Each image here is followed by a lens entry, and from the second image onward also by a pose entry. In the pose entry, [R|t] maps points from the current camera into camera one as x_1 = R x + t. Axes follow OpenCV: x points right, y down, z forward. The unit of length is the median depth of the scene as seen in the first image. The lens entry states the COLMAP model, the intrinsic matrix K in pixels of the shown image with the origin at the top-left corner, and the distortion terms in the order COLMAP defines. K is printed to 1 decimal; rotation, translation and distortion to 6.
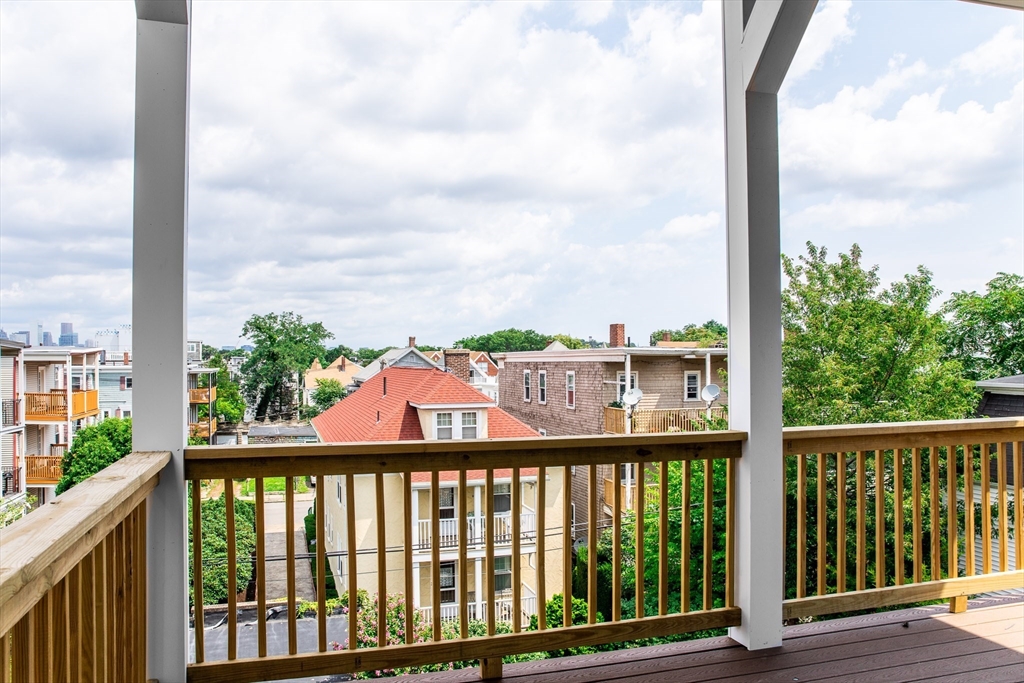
lens RADIAL K [[714.2, 0, 490.8], [0, 714.2, 331.8], [0, 0, 1]] dist [-0.103785, 0.079984]
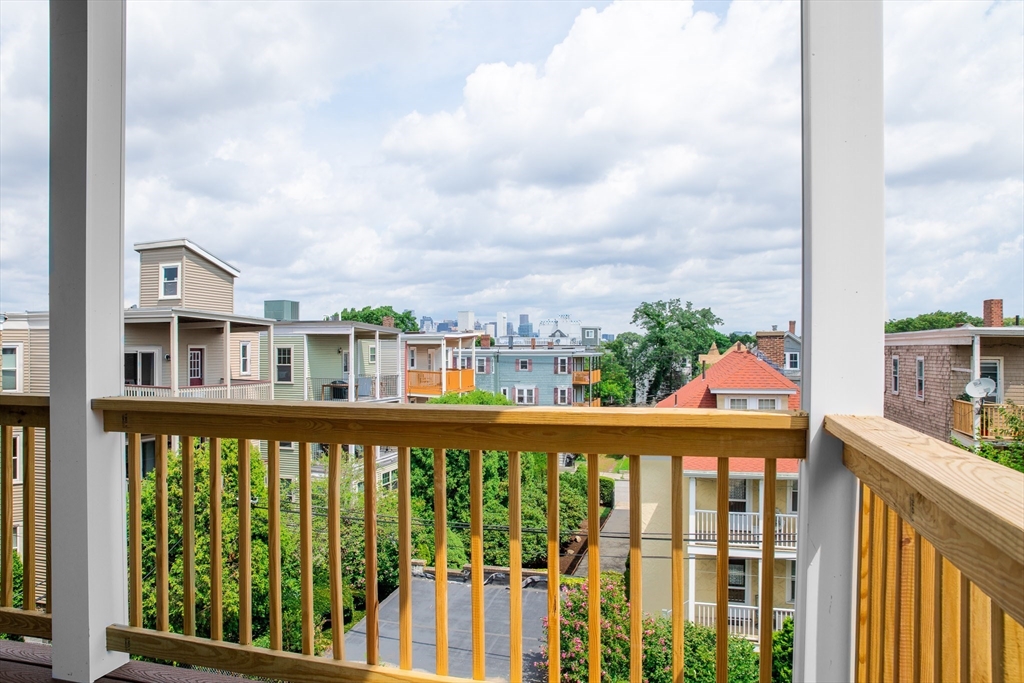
lens RADIAL K [[697.7, 0, 548.5], [0, 697.7, 339.6], [0, 0, 1]] dist [-0.003412, -0.001564]
pose [[0.870960, -0.001669, -0.491351, 0.174790], [0.016056, 0.999557, 0.025065, 0.009785], [0.491092, -0.029719, 0.870601, 0.084755]]
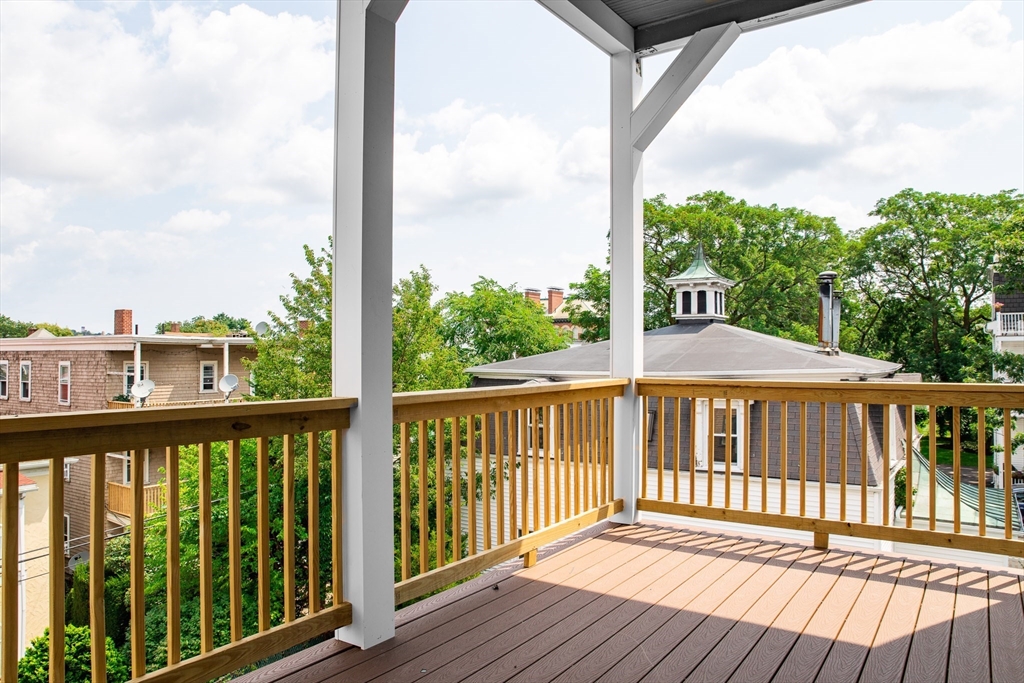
lens RADIAL K [[714.2, 0, 490.8], [0, 714.2, 331.8], [0, 0, 1]] dist [-0.103785, 0.079984]
pose [[0.783996, 0.020809, 0.620417, -0.006927], [-0.026063, 0.999660, -0.000594, 0.008322], [-0.620218, -0.015704, 0.784272, 0.031493]]
